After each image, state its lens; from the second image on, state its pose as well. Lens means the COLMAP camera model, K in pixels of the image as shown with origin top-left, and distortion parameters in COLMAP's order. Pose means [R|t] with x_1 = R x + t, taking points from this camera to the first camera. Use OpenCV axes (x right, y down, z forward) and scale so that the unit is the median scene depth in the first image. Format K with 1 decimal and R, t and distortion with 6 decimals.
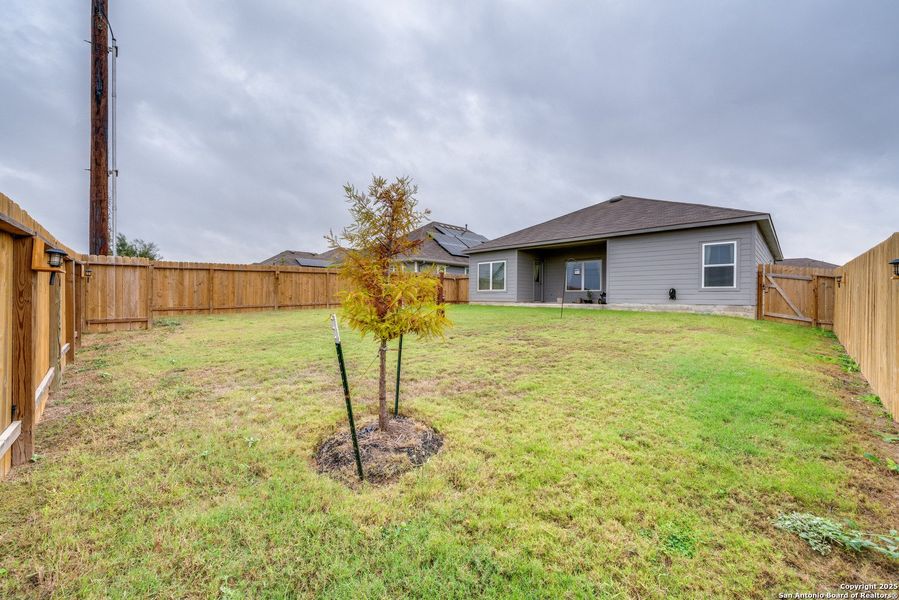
lens RADIAL K [[347.1, 0, 449.5], [0, 347.1, 300.0], [0, 0, 1]] dist [-0.000699, 0.000013]
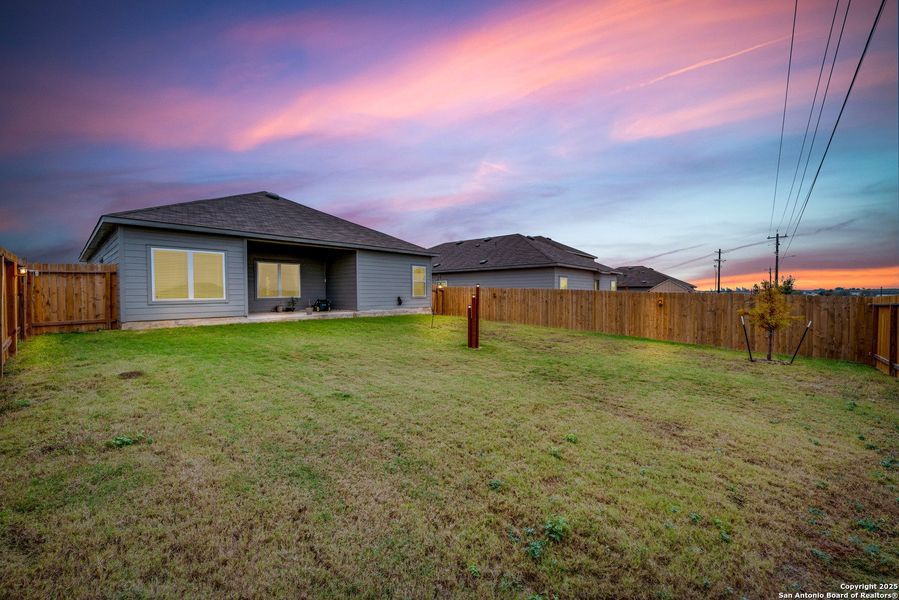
lens RADIAL K [[347.1, 0, 449.5], [0, 347.1, 300.0], [0, 0, 1]] dist [-0.000699, 0.000013]
pose [[-0.098274, -0.009035, 0.995118, -0.645014], [0.032802, 0.999386, 0.012313, -0.028865], [-0.994619, 0.033852, -0.097917, 0.859483]]
